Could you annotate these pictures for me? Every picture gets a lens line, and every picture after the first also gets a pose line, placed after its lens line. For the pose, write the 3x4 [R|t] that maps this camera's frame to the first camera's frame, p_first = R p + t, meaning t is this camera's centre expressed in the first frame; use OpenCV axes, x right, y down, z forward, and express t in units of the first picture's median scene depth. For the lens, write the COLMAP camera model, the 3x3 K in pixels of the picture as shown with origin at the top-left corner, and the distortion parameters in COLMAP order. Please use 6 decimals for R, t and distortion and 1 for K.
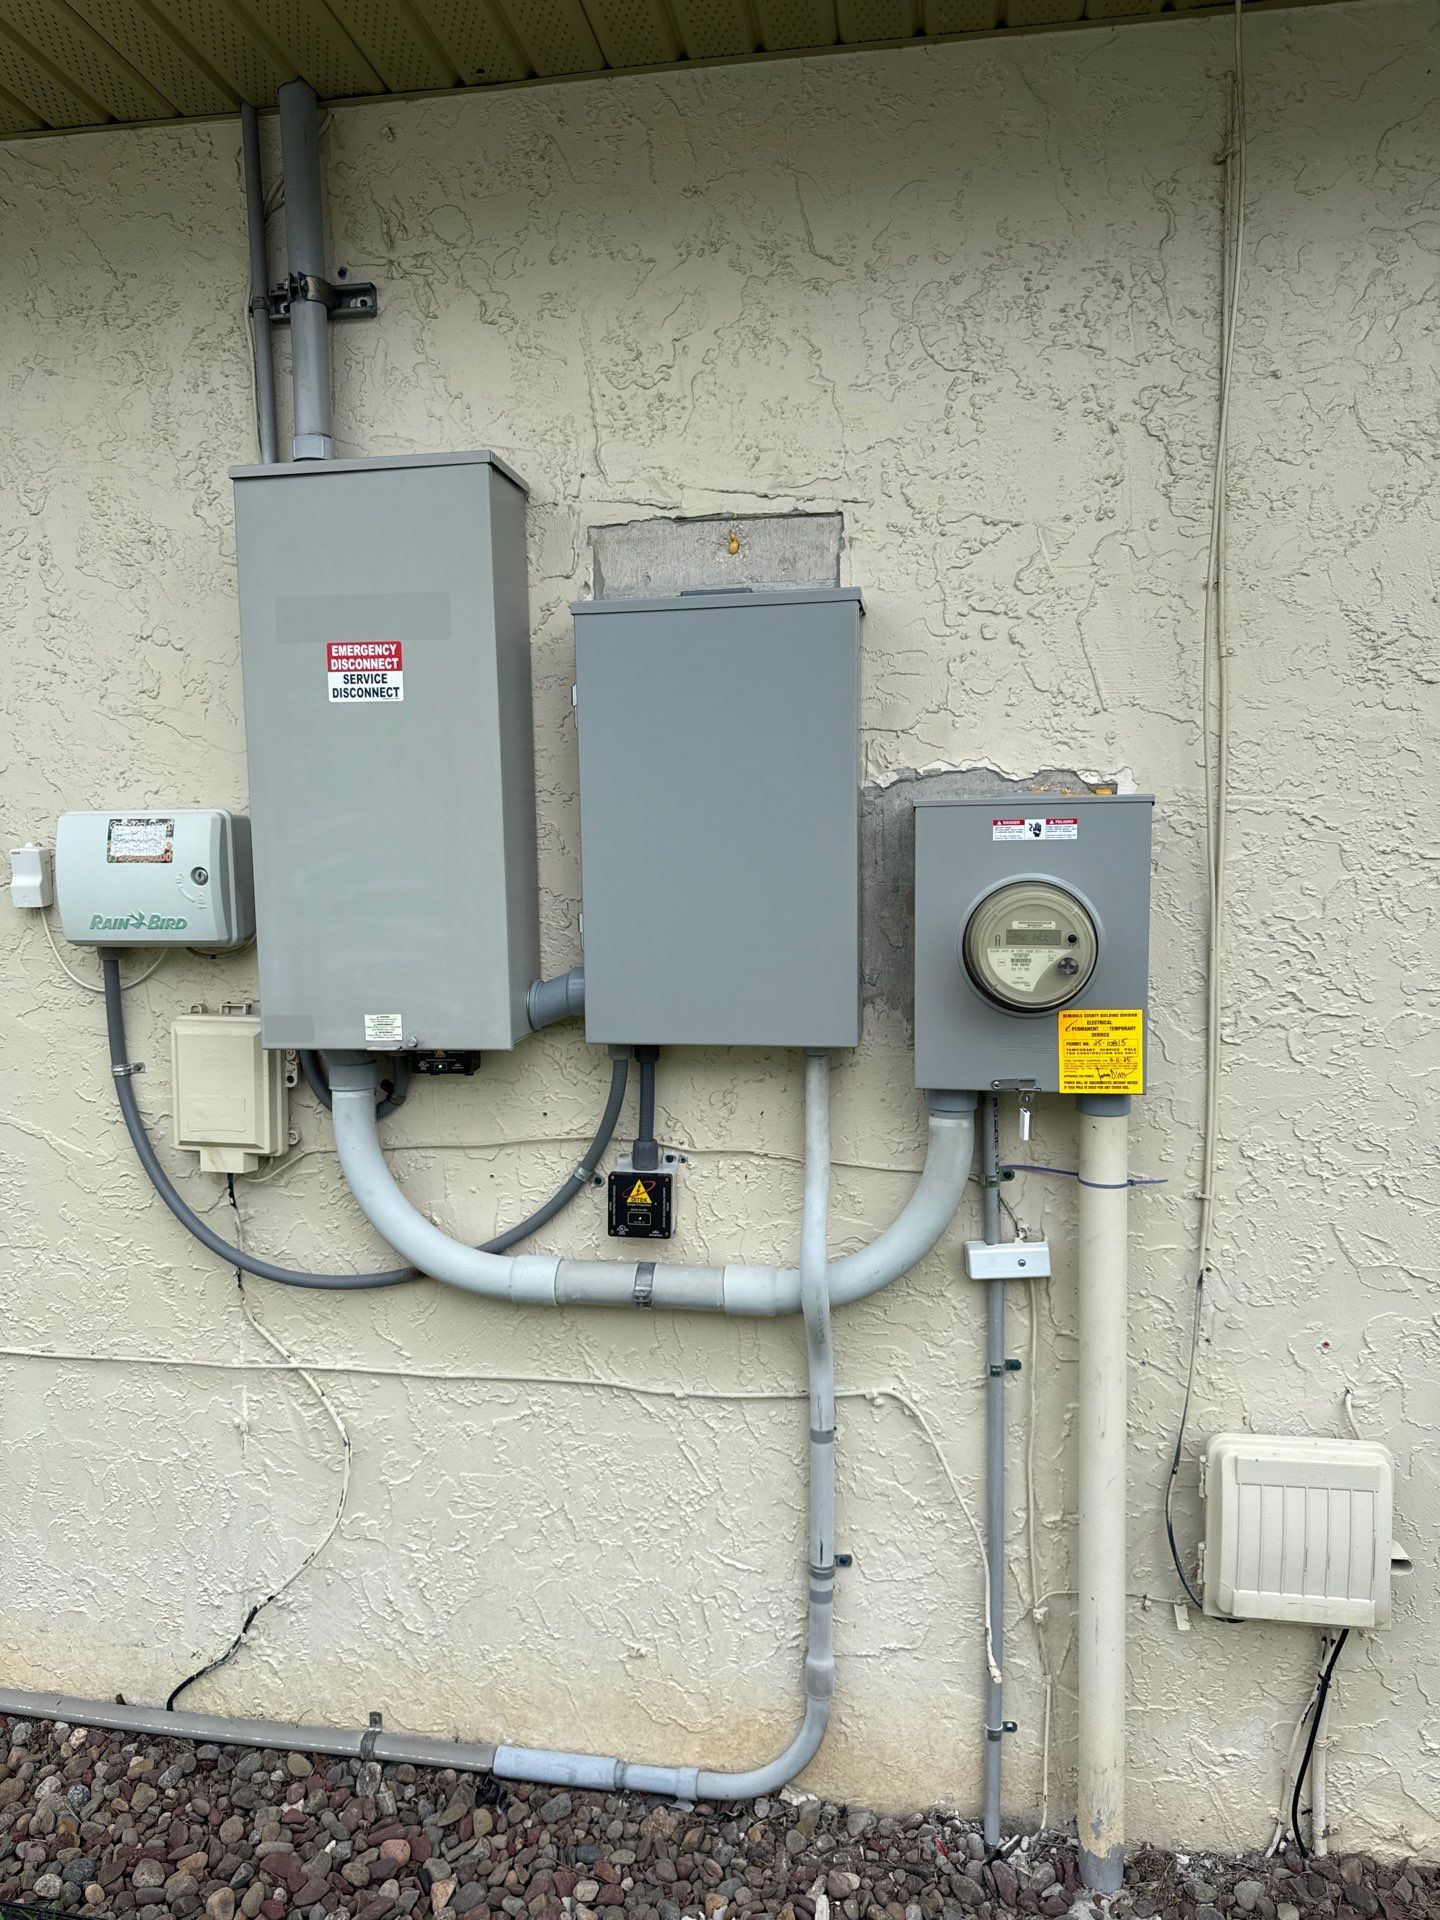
lens RADIAL K [[1325.6, 0, 721.2], [0, 1325.6, 957.8], [0, 0, 1]] dist [-0.018920, -0.015916]
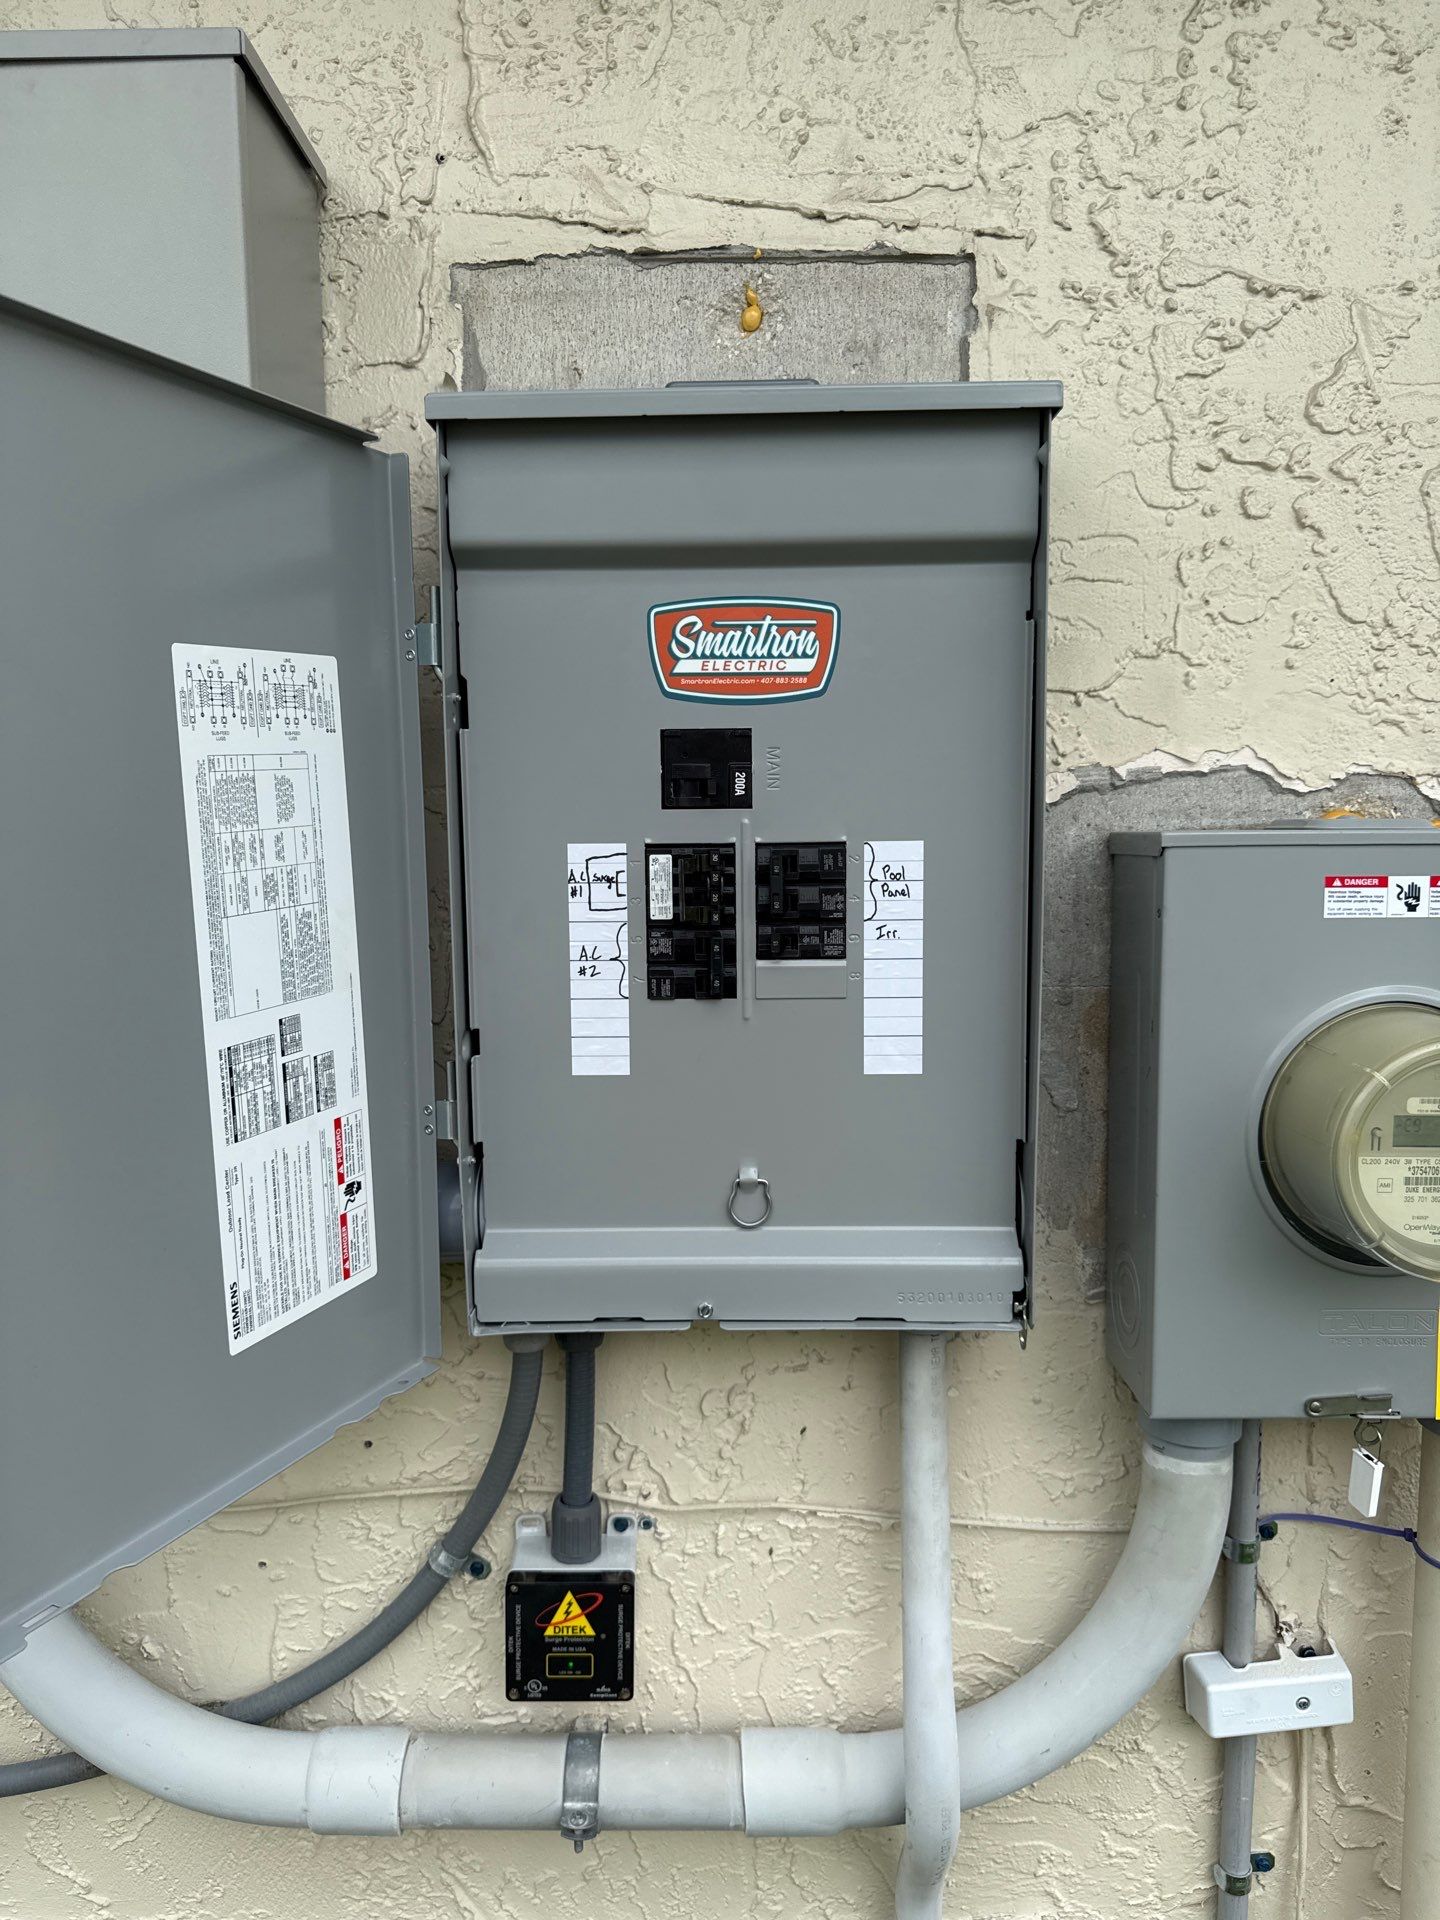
lens RADIAL K [[1325.6, 0, 716.3], [0, 1325.6, 952.7], [0, 0, 1]] dist [-0.018920, -0.015916]
pose [[0.987991, -0.009080, 0.154246, -0.083164], [0.008691, 0.999957, 0.003197, -0.073653], [-0.154268, -0.001818, 0.988027, 0.515069]]
